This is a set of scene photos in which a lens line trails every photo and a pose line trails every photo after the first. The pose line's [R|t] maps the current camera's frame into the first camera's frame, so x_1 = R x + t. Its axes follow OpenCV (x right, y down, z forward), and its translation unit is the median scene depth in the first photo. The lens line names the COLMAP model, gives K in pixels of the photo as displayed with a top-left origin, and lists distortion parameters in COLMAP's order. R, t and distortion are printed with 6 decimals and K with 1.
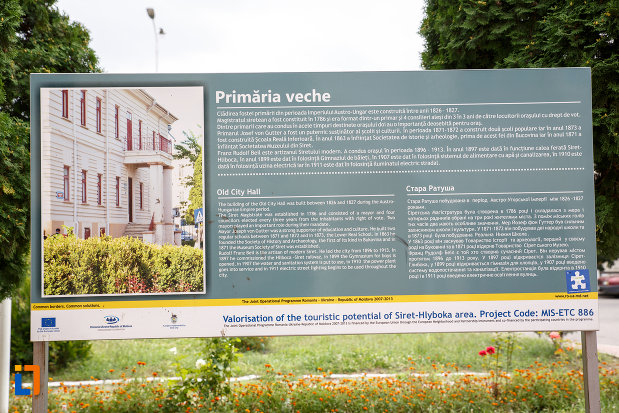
lens RADIAL K [[888.7, 0, 309.5], [0, 888.7, 206.5], [0, 0, 1]] dist [-0.000447, -0.000640]
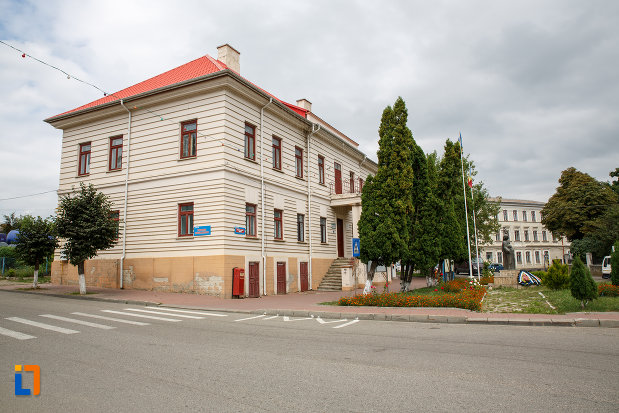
lens RADIAL K [[429.4, 0, 309.5], [0, 429.4, 206.5], [0, 0, 1]] dist [-0.052699, 0.000739]
pose [[0.895737, -0.065148, -0.439785, 0.011280], [0.018428, 0.993796, -0.109685, 0.013102], [0.444202, 0.090144, 0.891380, 0.509013]]
